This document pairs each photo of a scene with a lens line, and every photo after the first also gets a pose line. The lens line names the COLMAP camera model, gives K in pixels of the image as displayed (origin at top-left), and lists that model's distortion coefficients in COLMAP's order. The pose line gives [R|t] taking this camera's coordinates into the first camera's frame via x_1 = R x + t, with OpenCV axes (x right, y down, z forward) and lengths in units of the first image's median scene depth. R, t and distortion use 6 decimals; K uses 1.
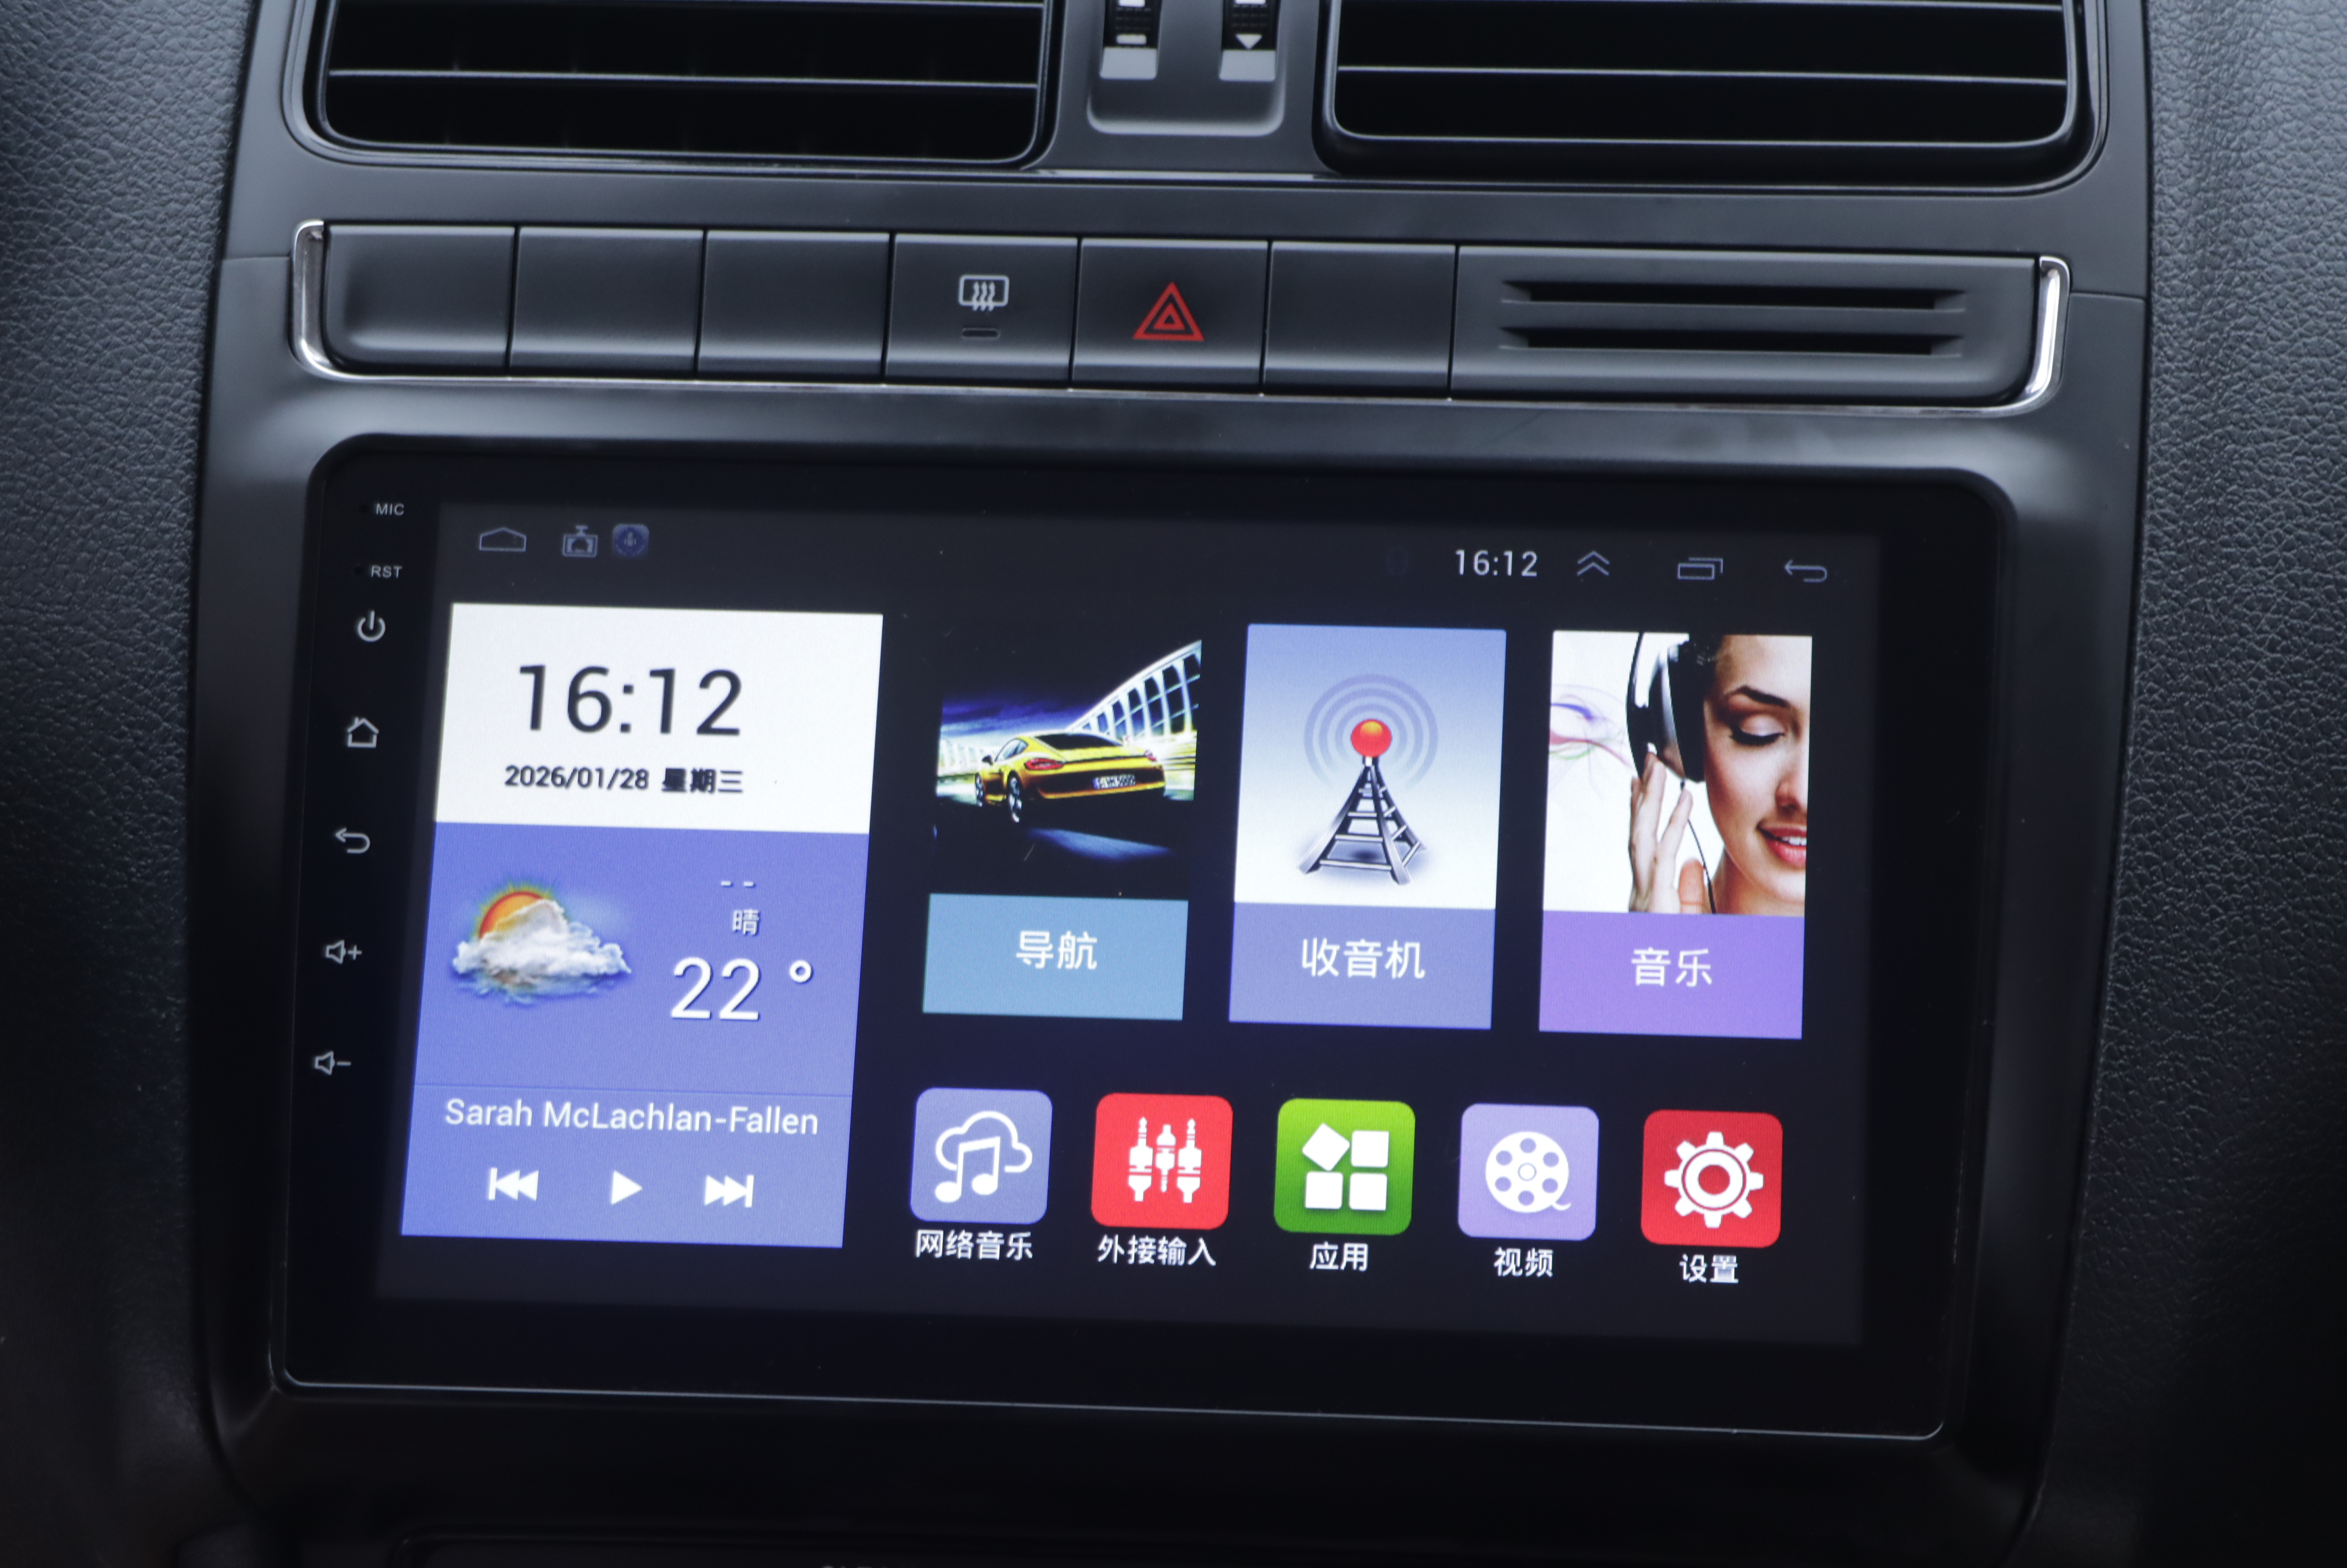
lens RADIAL K [[6998.6, 0, 1196.9], [0, 6998.6, 803.4], [0, 0, 1]] dist [0.401945, 0.000000]
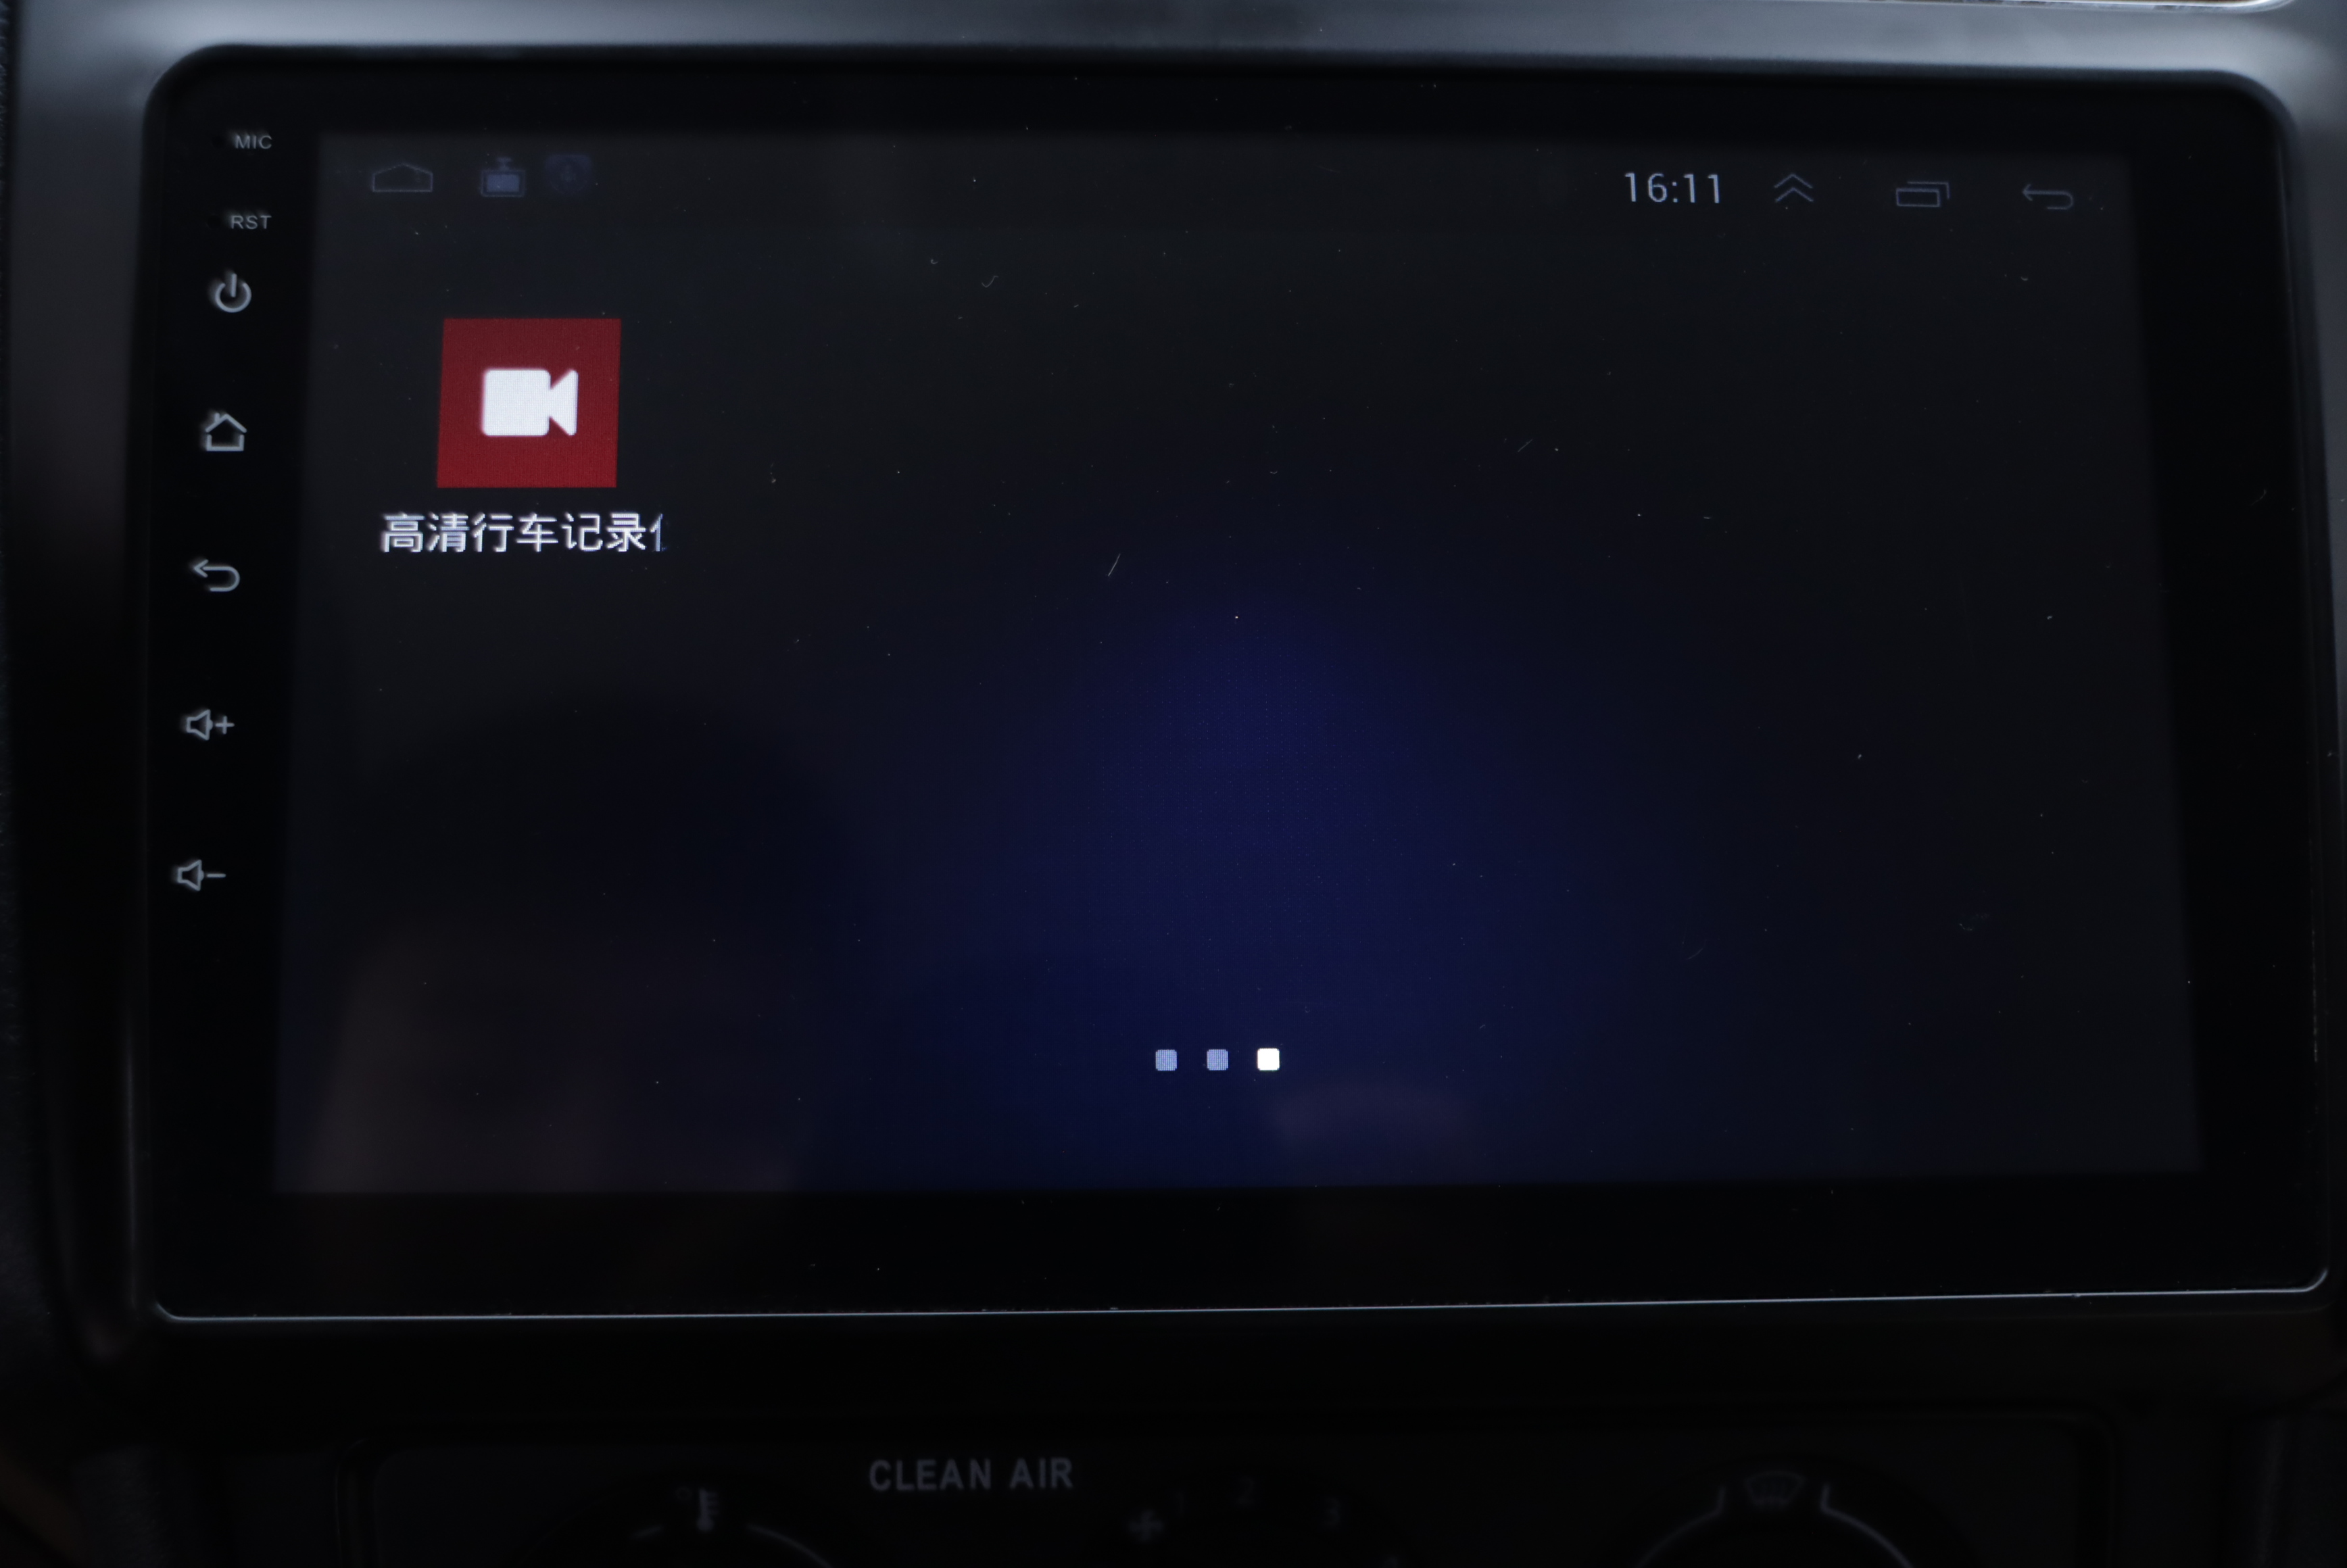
lens RADIAL K [[2649.6, 0, 1170.3], [0, 2649.6, 806.1], [0, 0, 1]] dist [-0.047986, 0.000000]
pose [[0.989921, -0.038281, 0.136350, -0.057921], [0.022418, 0.992993, 0.116027, -0.000604], [-0.139837, -0.111801, 0.983843, 0.704595]]
